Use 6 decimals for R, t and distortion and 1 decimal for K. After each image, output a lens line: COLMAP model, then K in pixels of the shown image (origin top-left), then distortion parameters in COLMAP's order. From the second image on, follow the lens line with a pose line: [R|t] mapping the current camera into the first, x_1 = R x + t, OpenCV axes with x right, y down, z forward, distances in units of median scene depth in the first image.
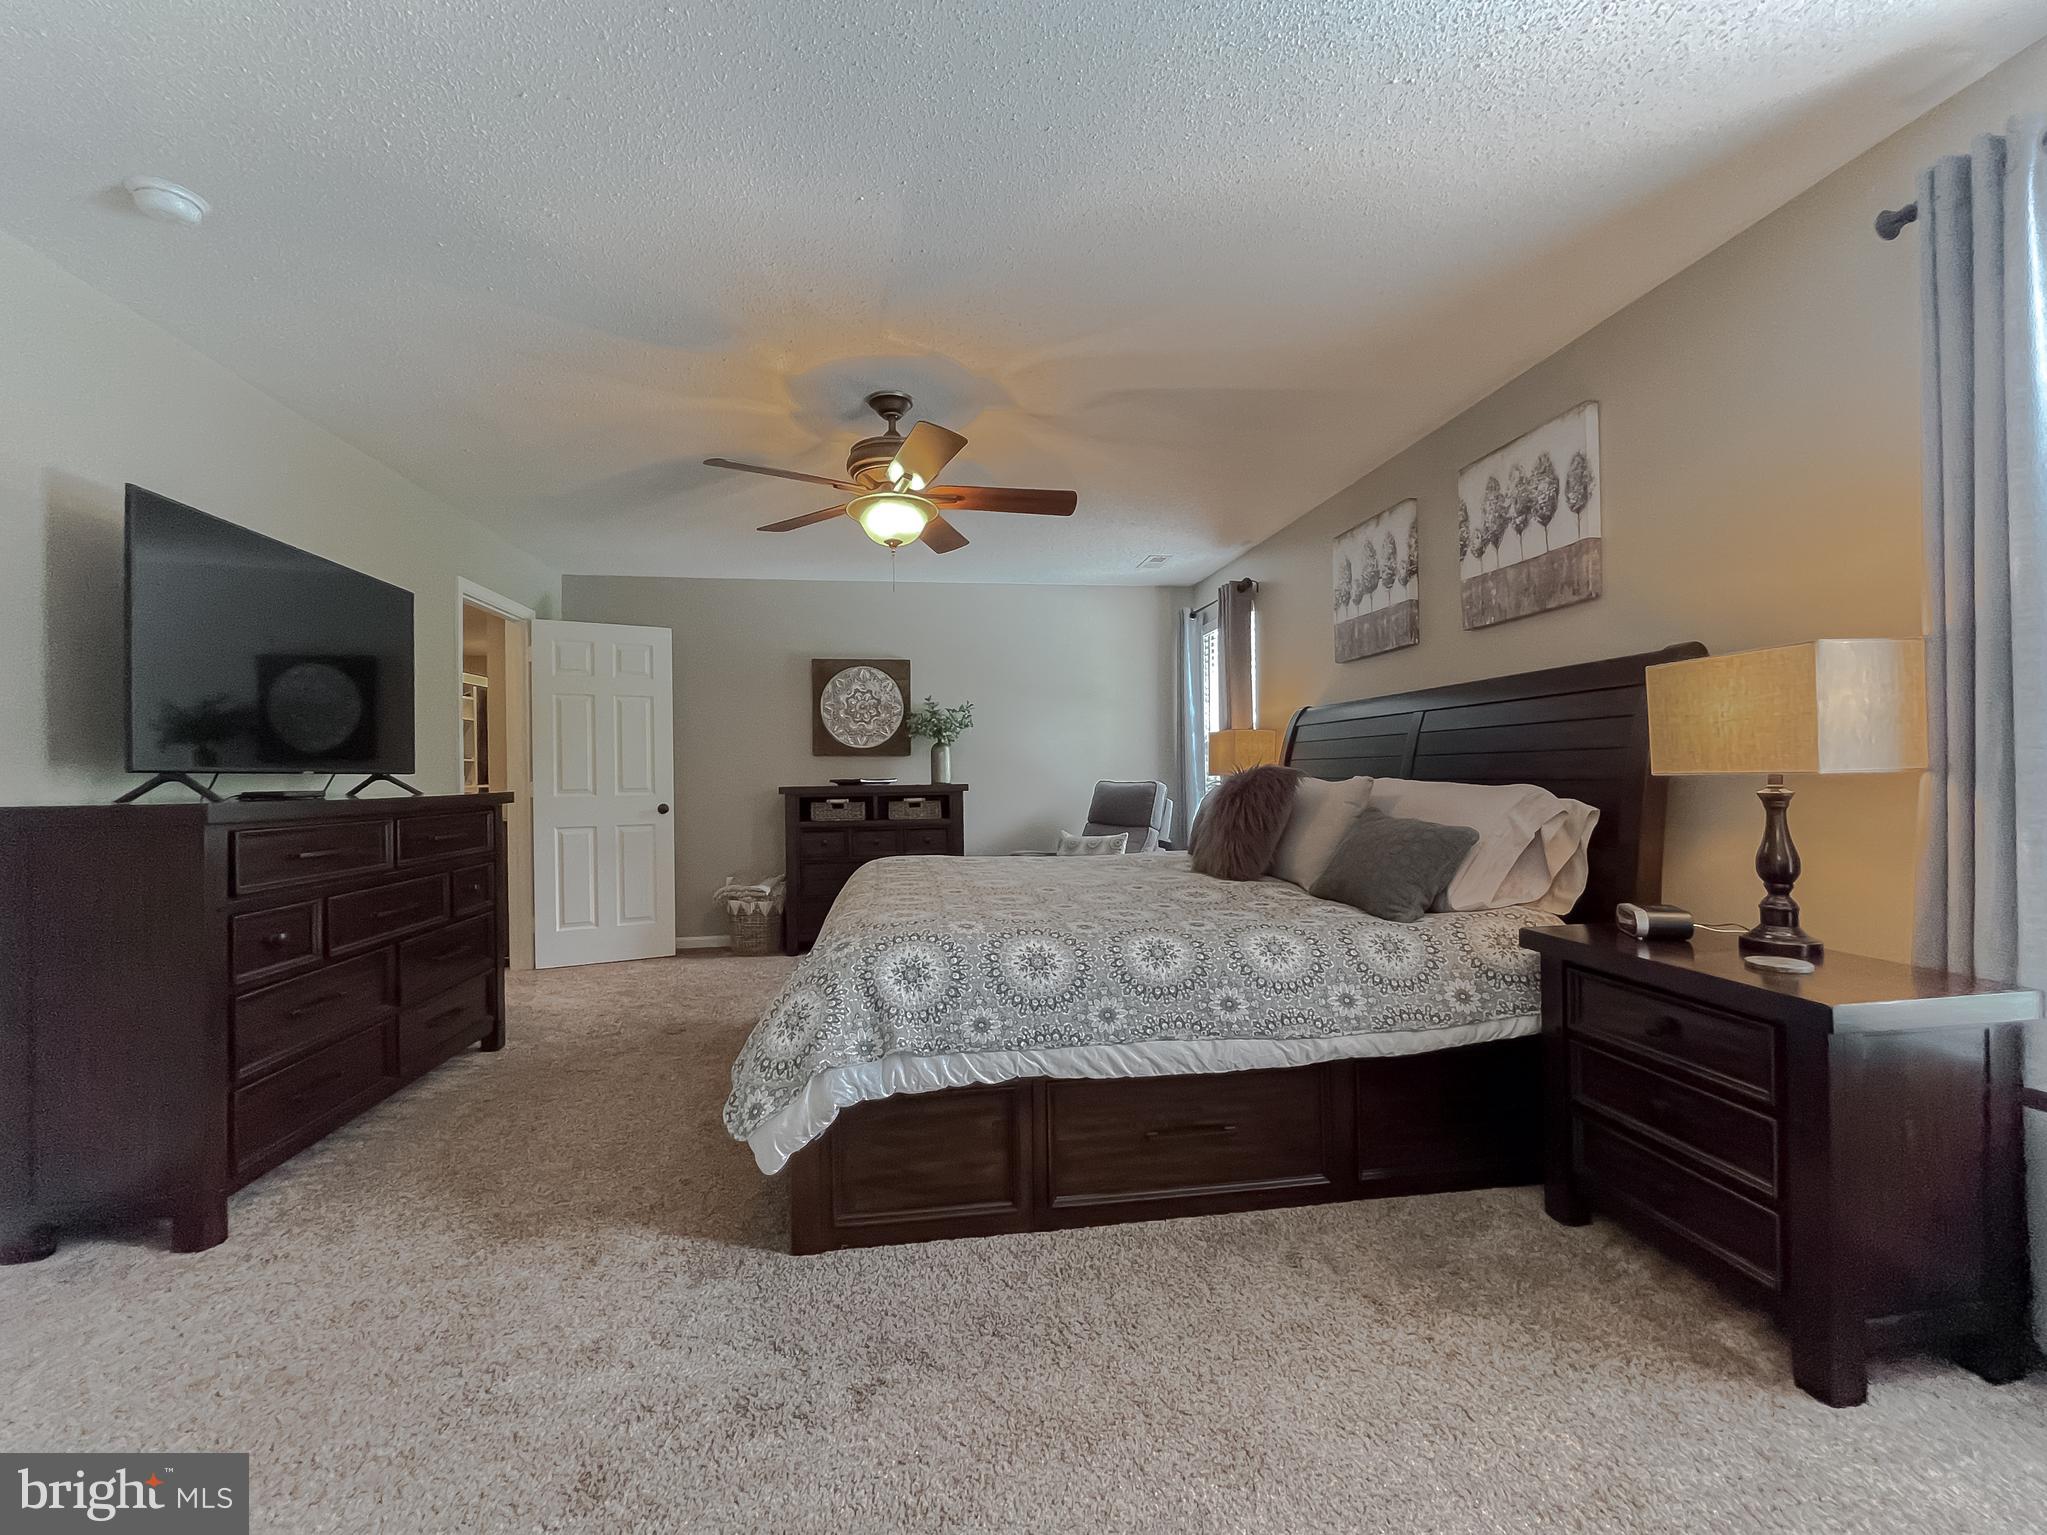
lens RADIAL K [[852.7, 0, 1019.4], [0, 852.7, 776.5], [0, 0, 1]] dist [0.000475, 0.002808]
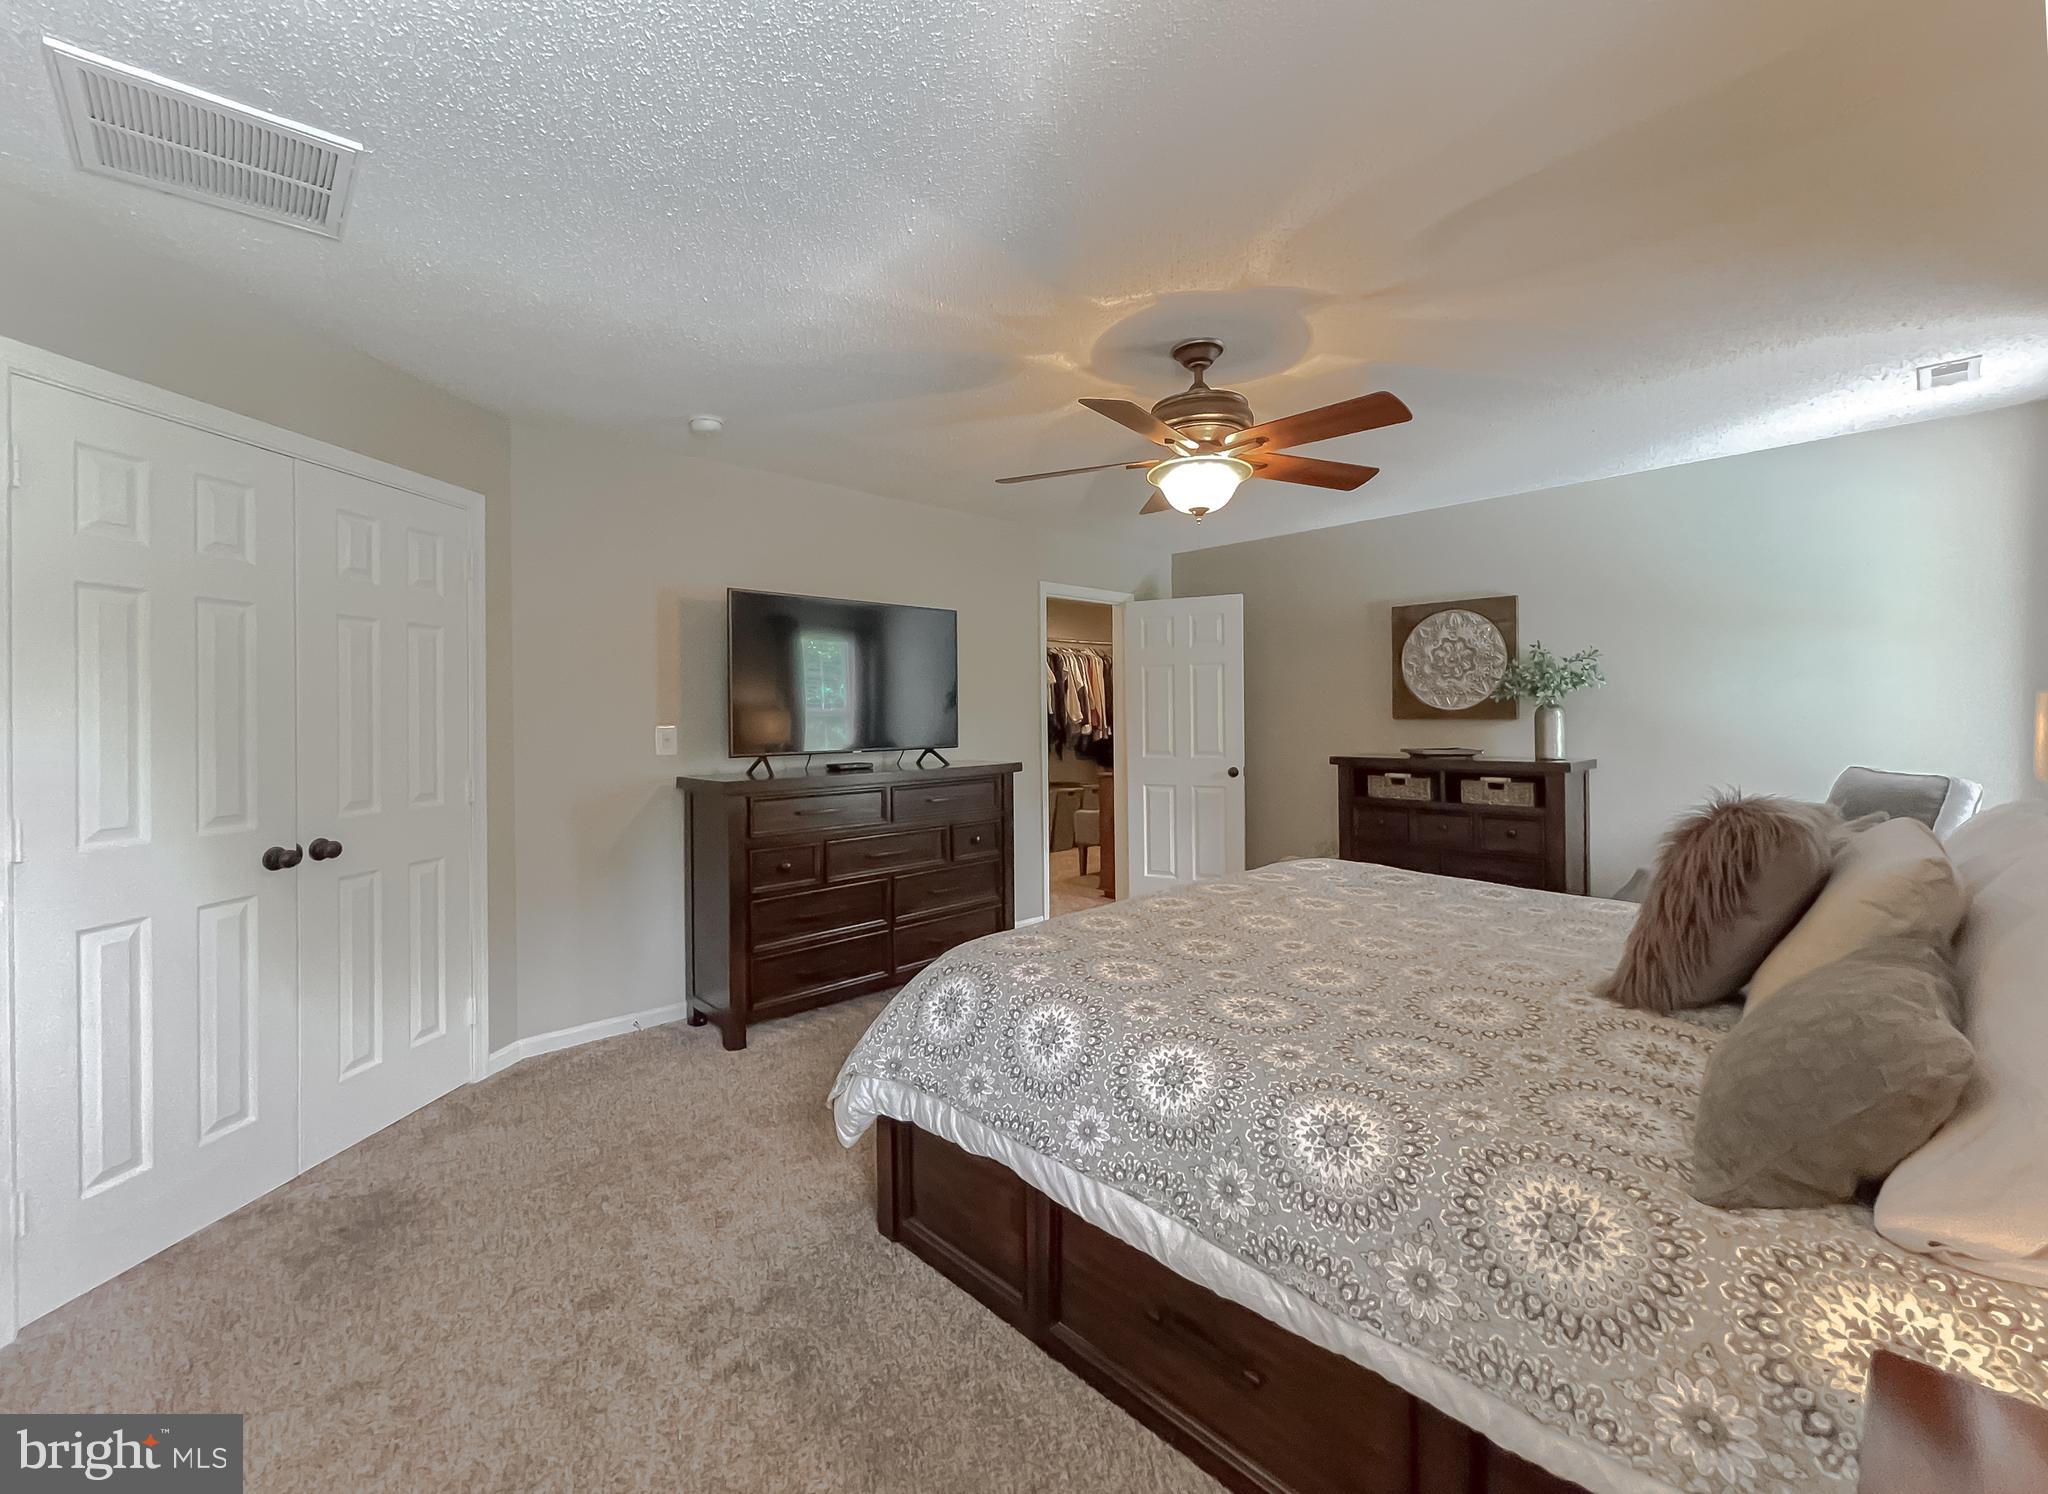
lens RADIAL K [[872.9, 0, 1027.9], [0, 872.9, 714.0], [0, 0, 1]] dist [0.002251, 0.000104]
pose [[0.569115, 0.009477, -0.822203, 0.593759], [0.004046, 0.999889, 0.014326, -0.093825], [0.822248, -0.011480, 0.569014, 0.407882]]
